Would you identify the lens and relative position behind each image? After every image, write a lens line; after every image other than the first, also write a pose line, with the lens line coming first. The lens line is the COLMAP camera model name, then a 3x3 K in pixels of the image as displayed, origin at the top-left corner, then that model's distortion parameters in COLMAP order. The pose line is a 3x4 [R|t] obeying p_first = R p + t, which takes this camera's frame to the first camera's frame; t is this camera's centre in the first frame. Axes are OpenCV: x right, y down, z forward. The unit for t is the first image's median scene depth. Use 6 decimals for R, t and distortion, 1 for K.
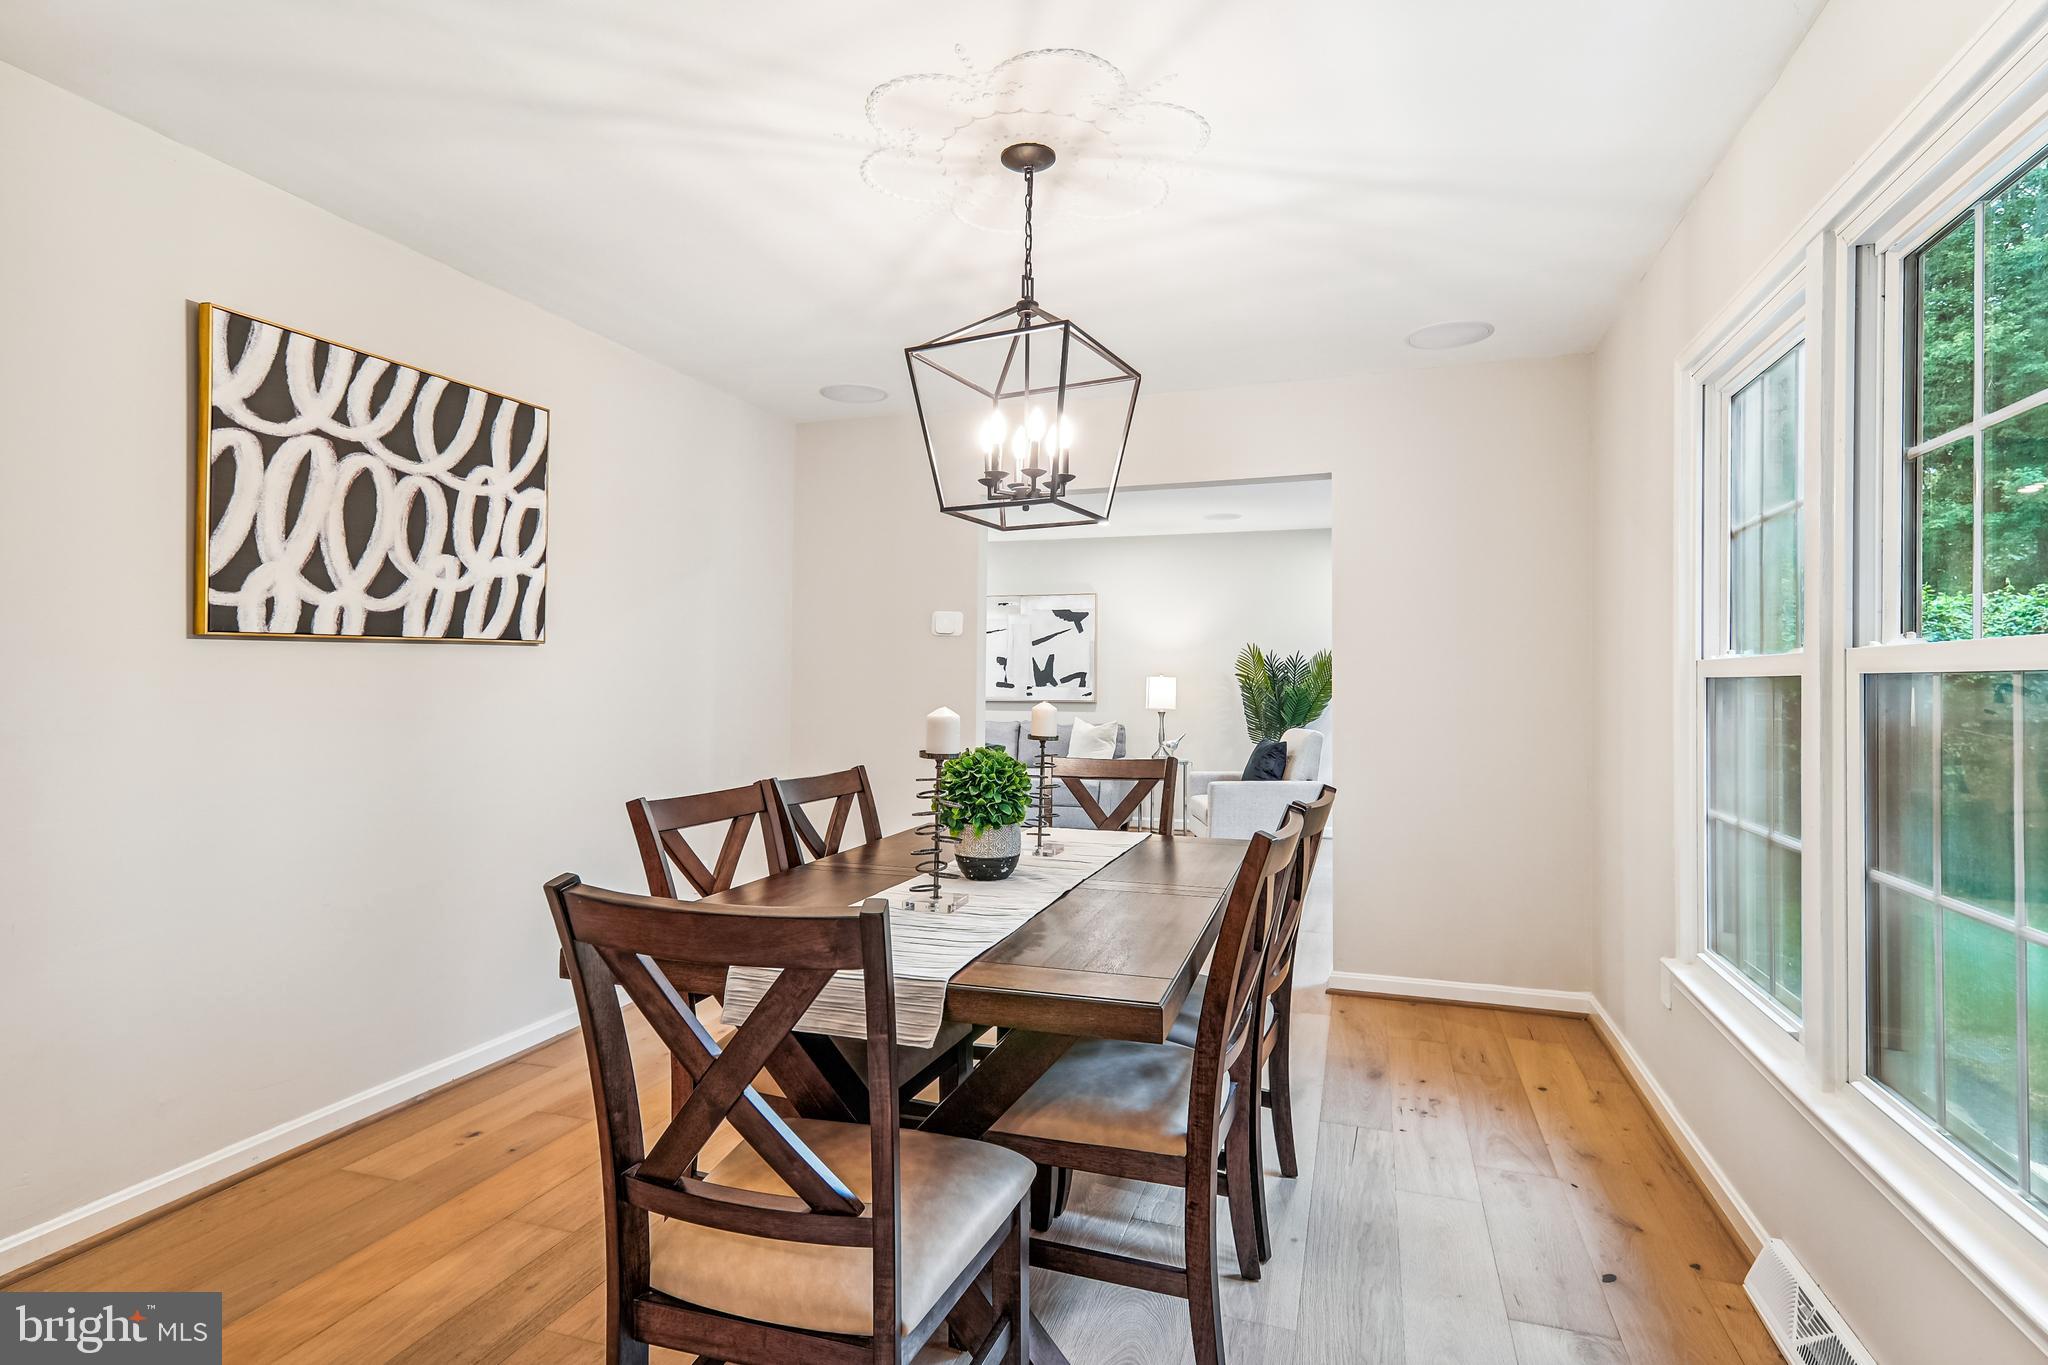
lens RADIAL K [[1002.3, 0, 1024.0], [0, 1002.3, 682.5], [0, 0, 1]] dist [0.004883, 0.000313]
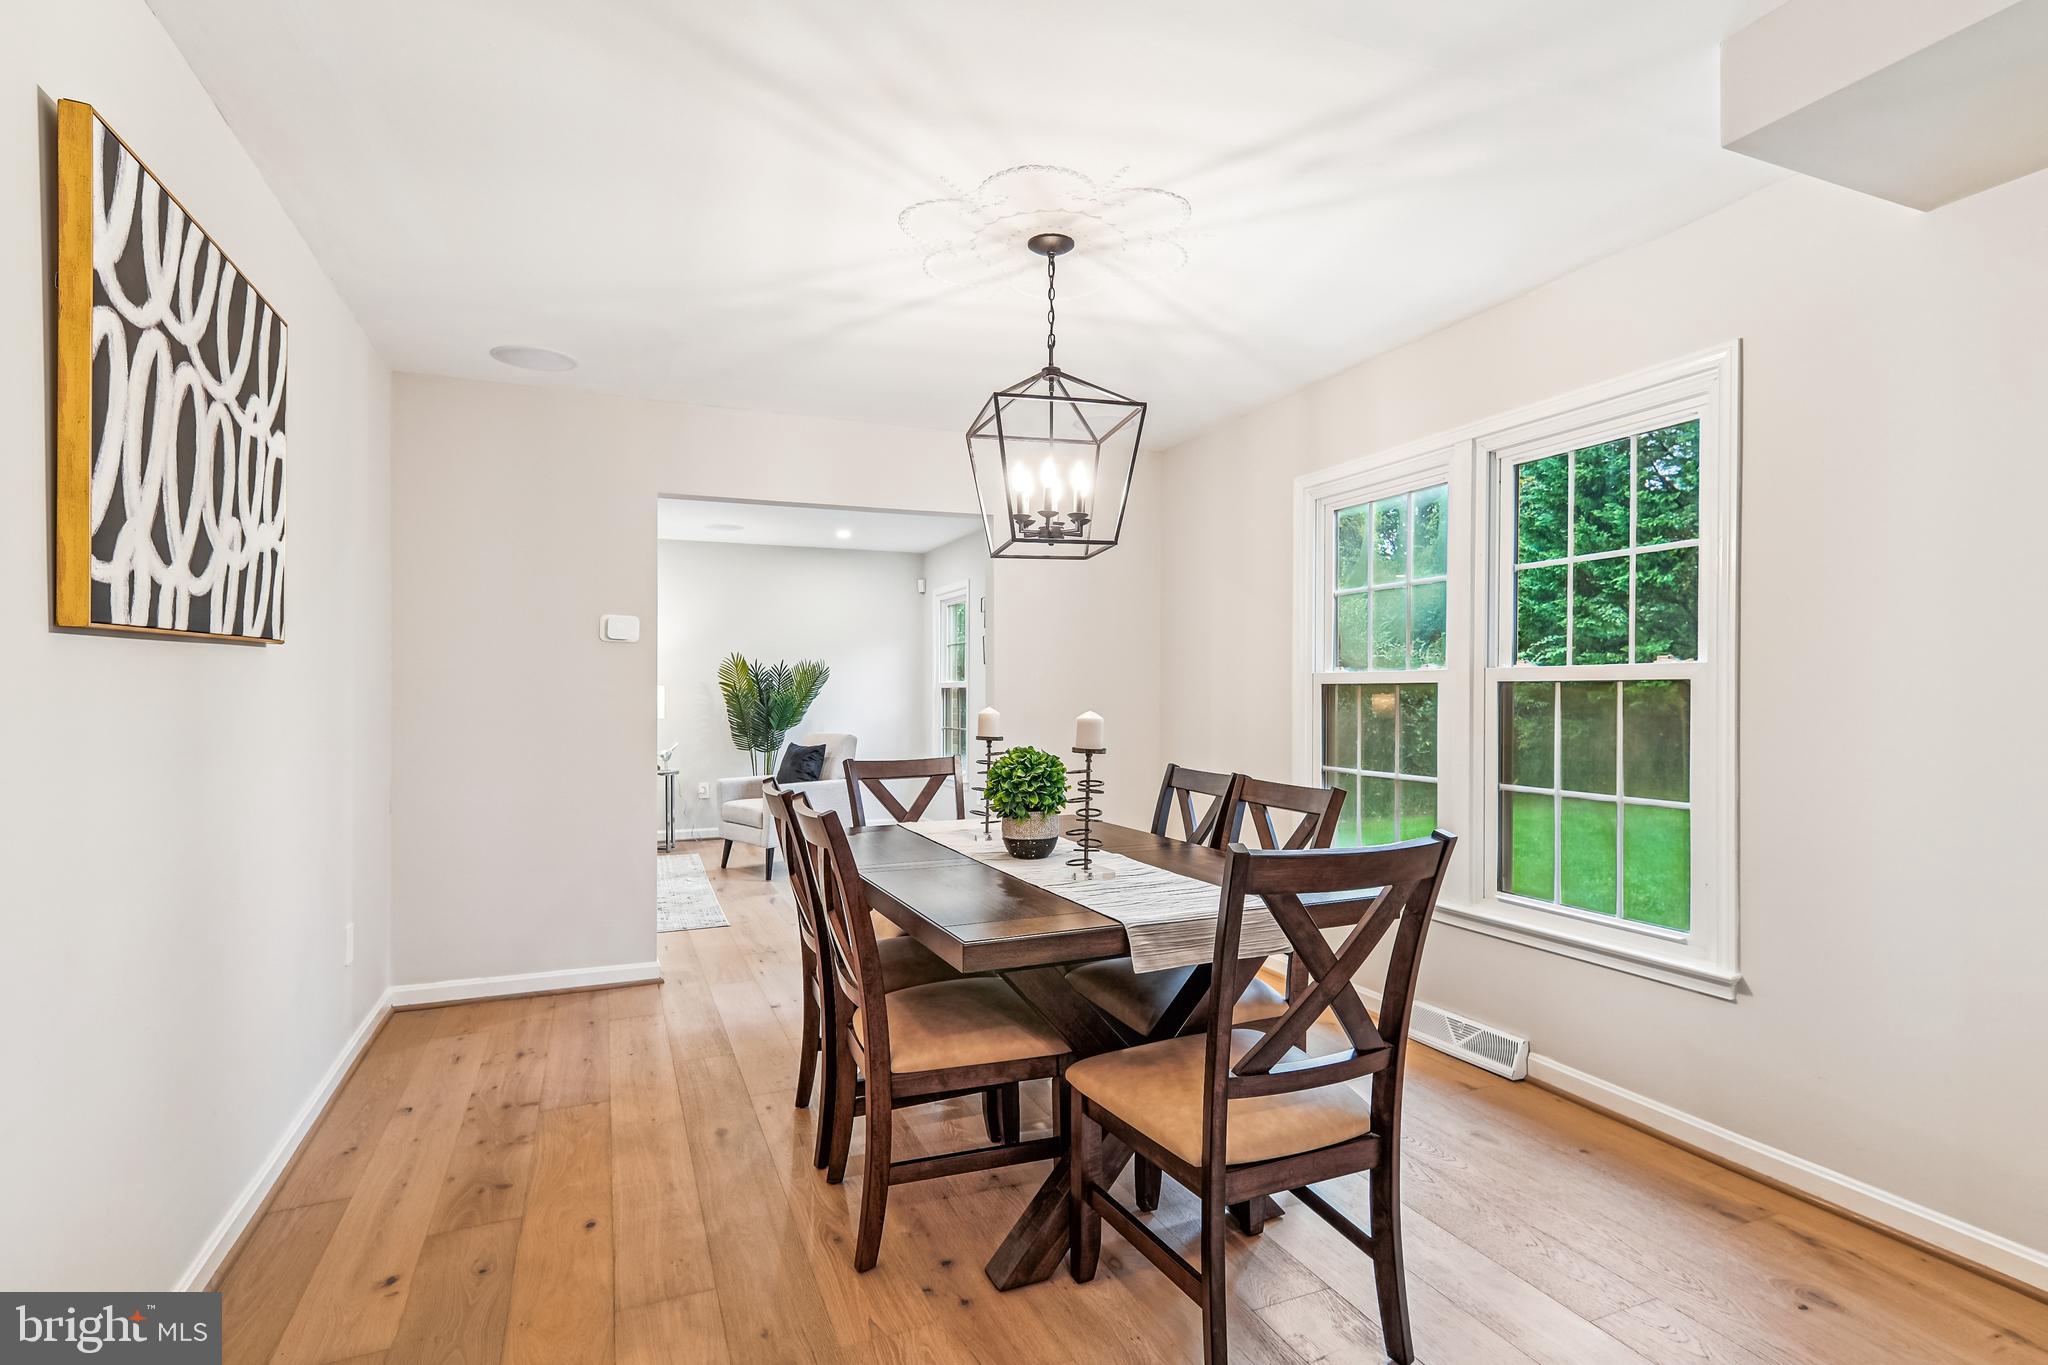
lens RADIAL K [[999.8, 0, 1021.7], [0, 999.8, 720.0], [0, 0, 1]] dist [0.010791, -0.019595]
pose [[0.747935, -0.027506, 0.663202, -0.737374], [0.007475, 0.999427, 0.033021, -0.004218], [-0.663730, -0.019740, 0.747712, 0.121071]]
